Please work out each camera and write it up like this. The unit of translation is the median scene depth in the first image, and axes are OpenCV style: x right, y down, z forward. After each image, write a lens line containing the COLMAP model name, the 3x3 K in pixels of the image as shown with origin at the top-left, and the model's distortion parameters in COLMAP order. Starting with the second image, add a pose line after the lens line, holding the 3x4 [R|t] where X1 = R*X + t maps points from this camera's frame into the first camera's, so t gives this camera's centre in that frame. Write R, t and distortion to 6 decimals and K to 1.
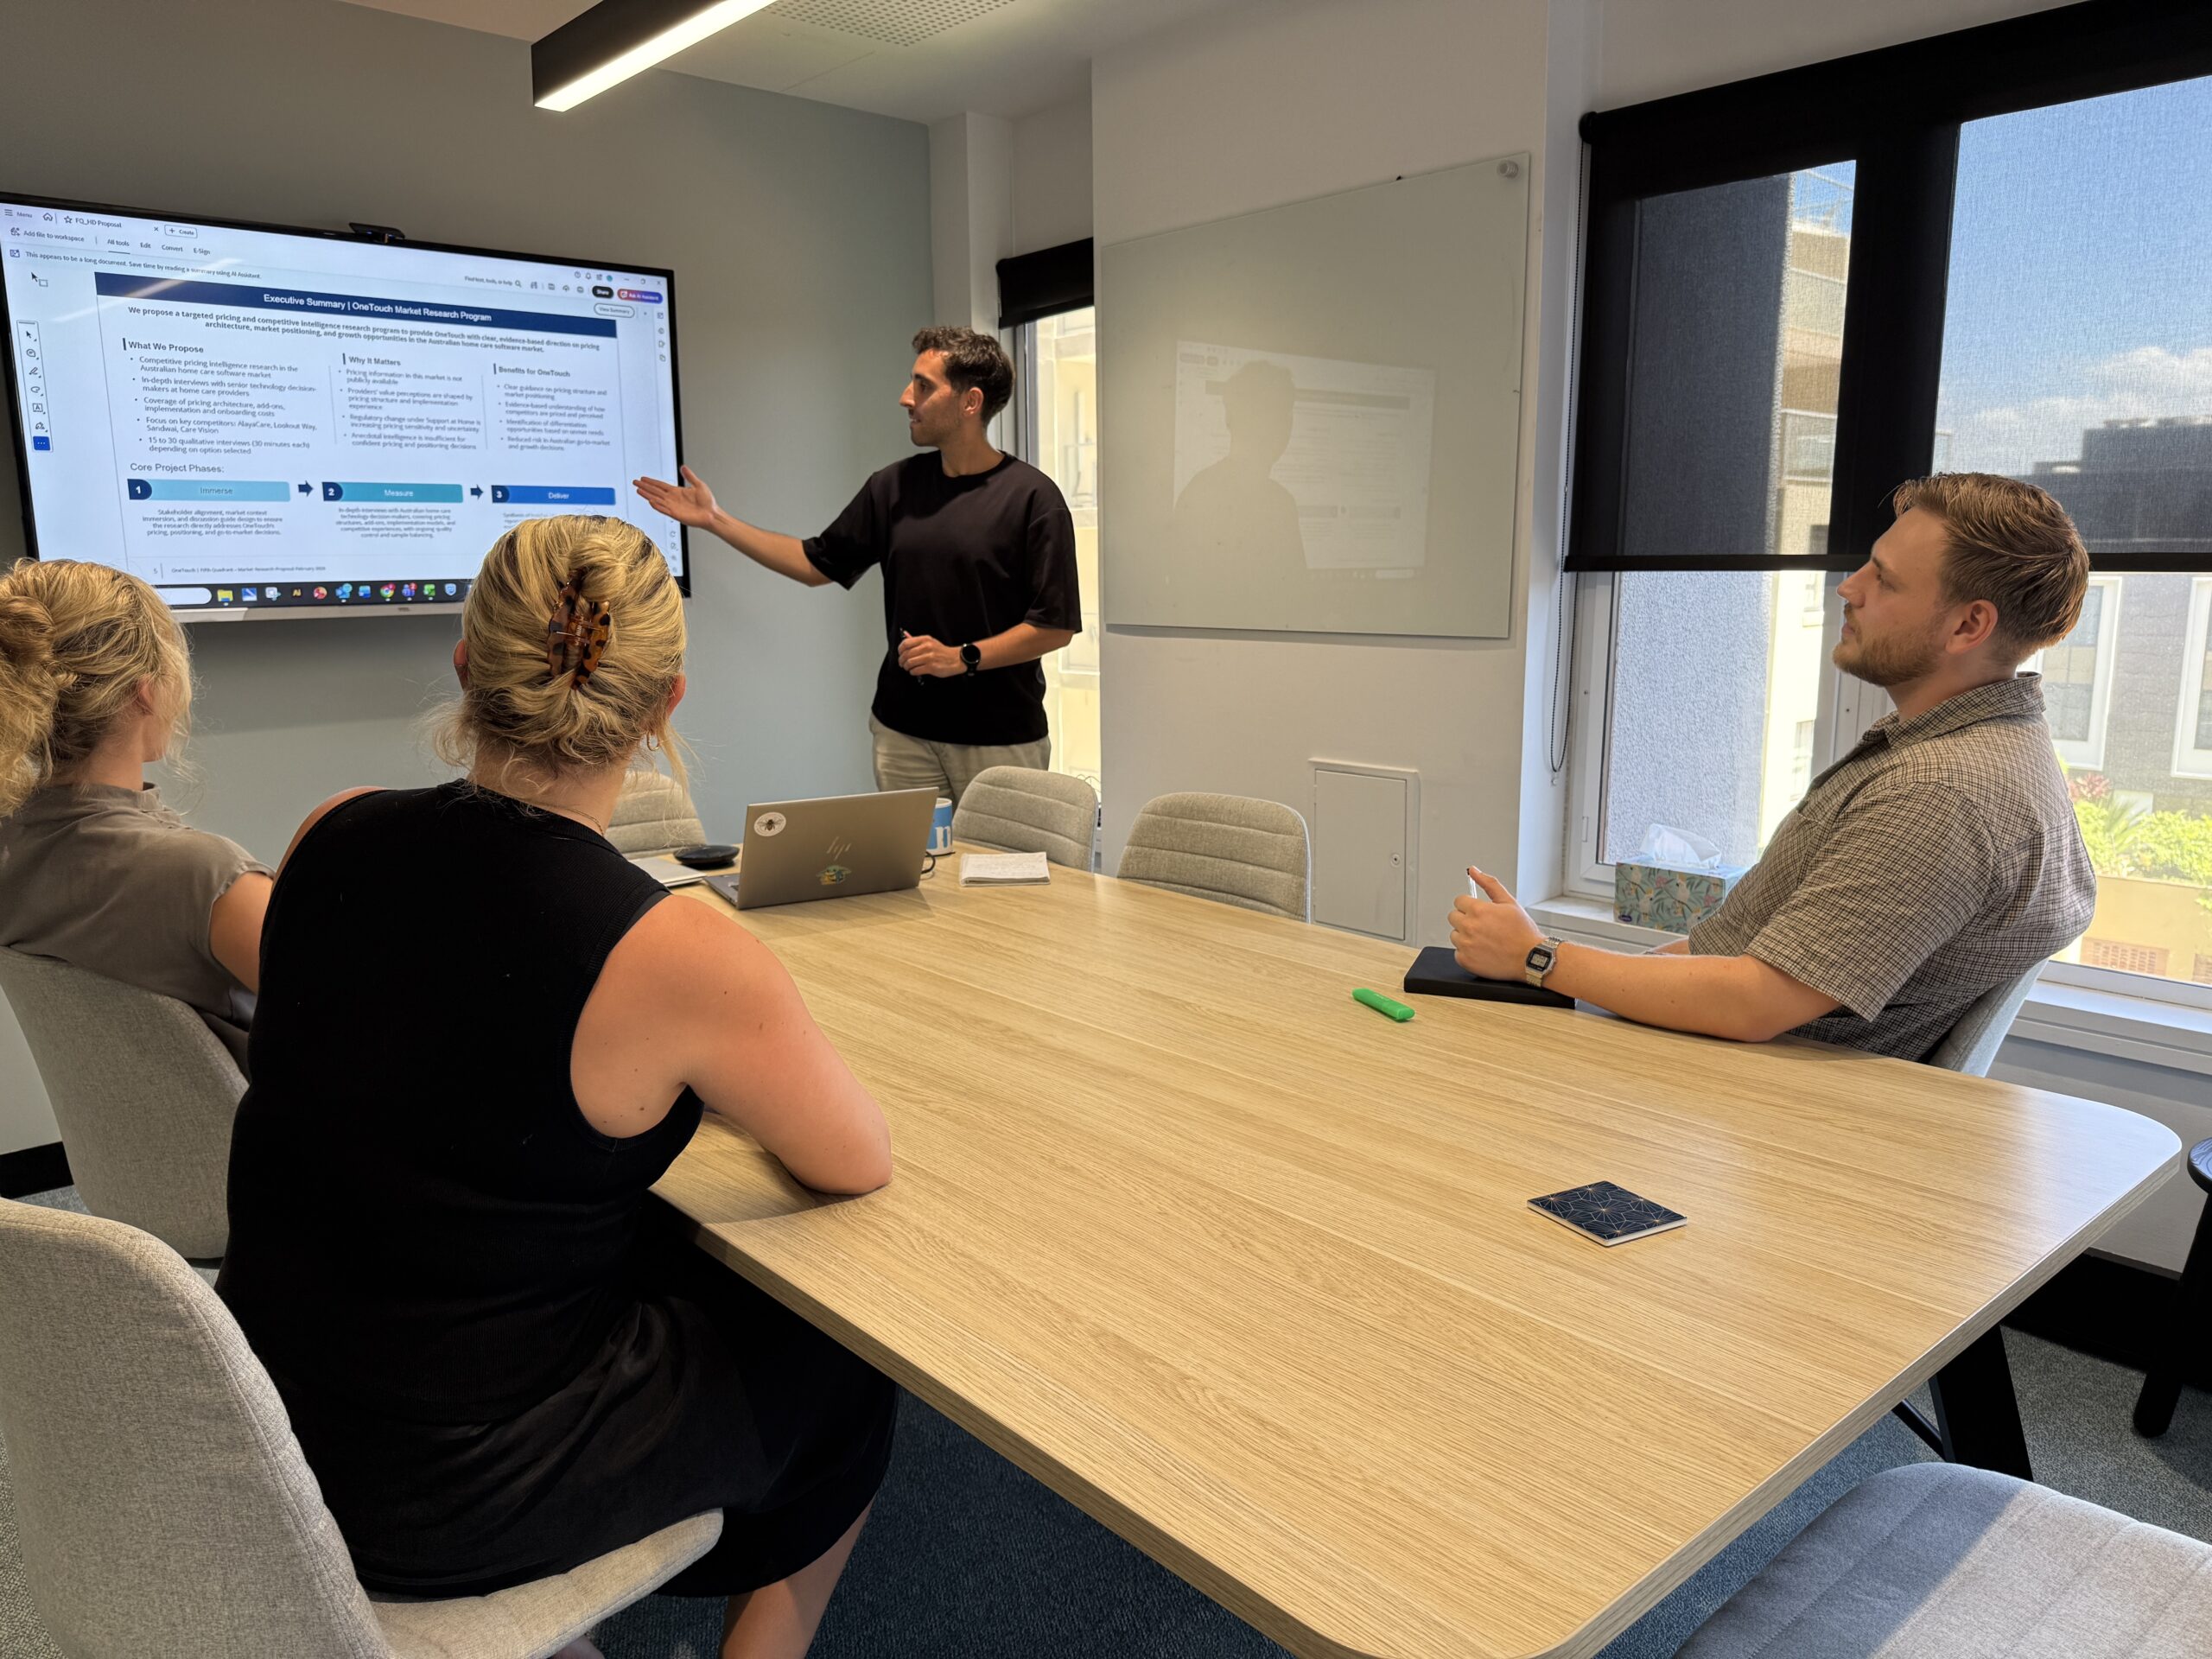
lens RADIAL K [[1559.4, 0, 1108.3], [0, 1559.4, 832.6], [0, 0, 1]] dist [0.001883, -0.000737]
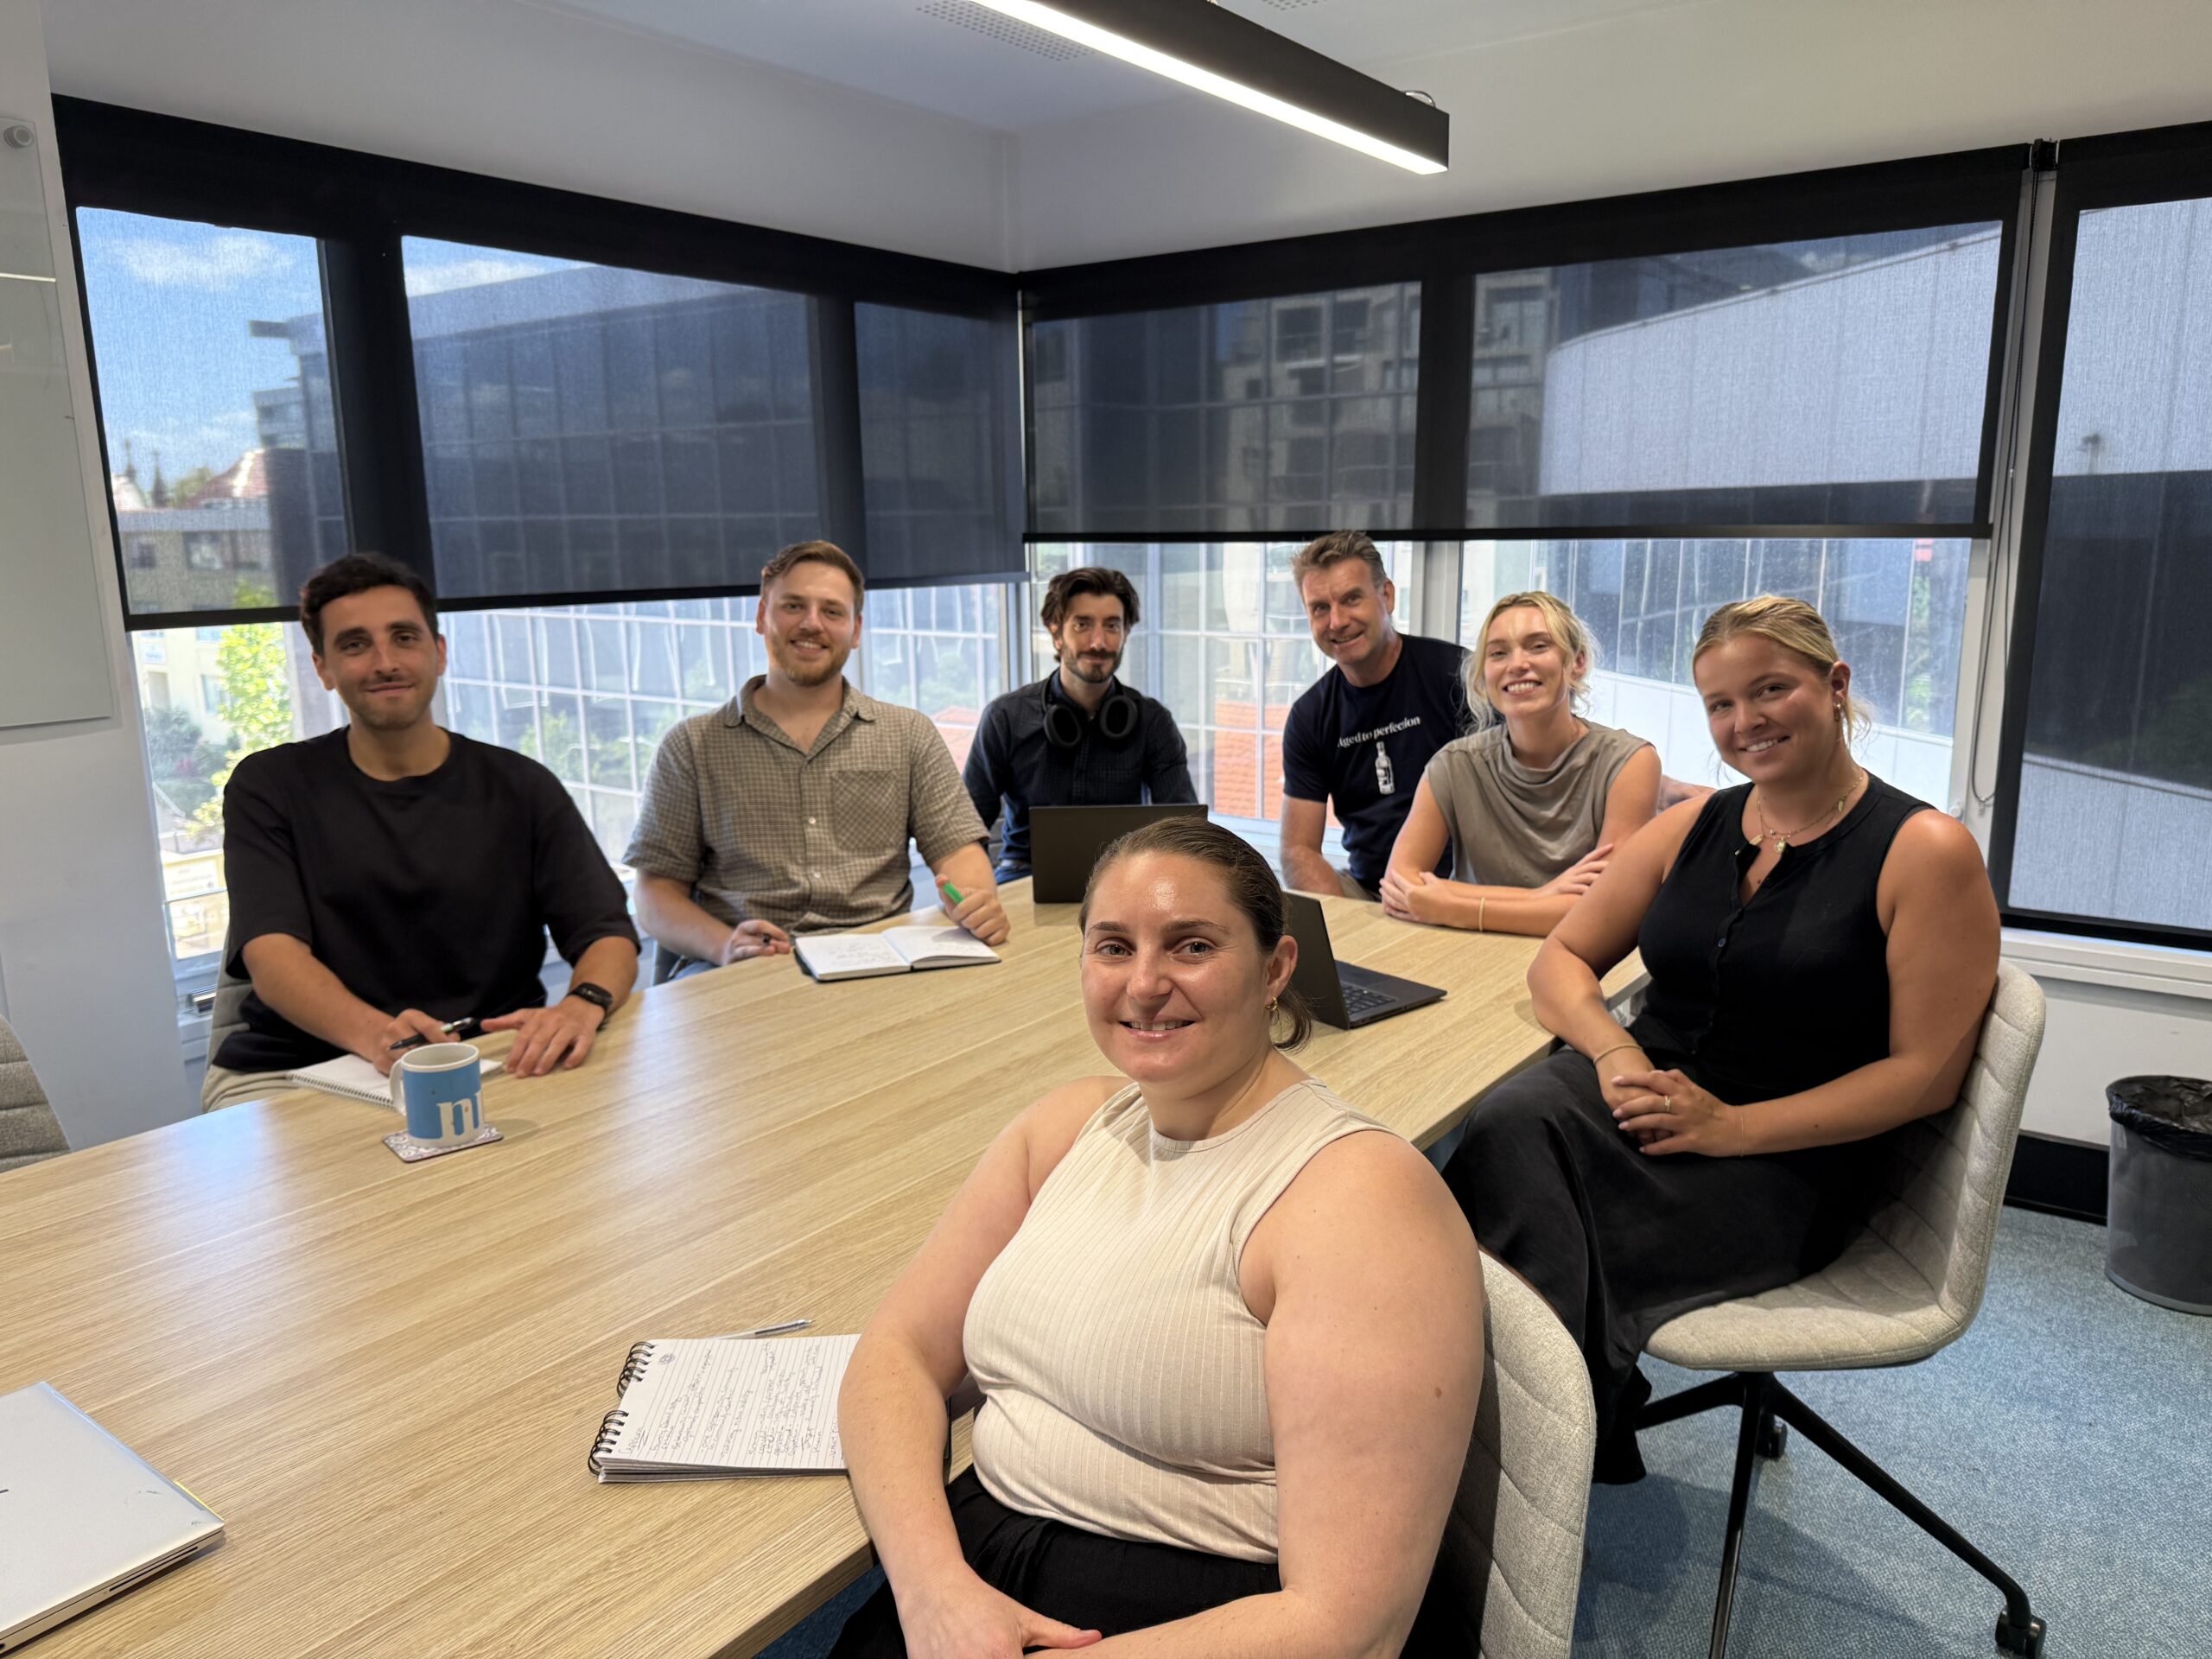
lens RADIAL K [[1559.4, 0, 1108.2], [0, 1559.4, 830.4], [0, 0, 1]] dist [0.001883, -0.000737]
pose [[-0.207010, -0.174074, 0.962728, -0.983340], [0.201322, 0.955404, 0.216039, -0.219428], [-0.957401, 0.238540, -0.162733, 1.000914]]
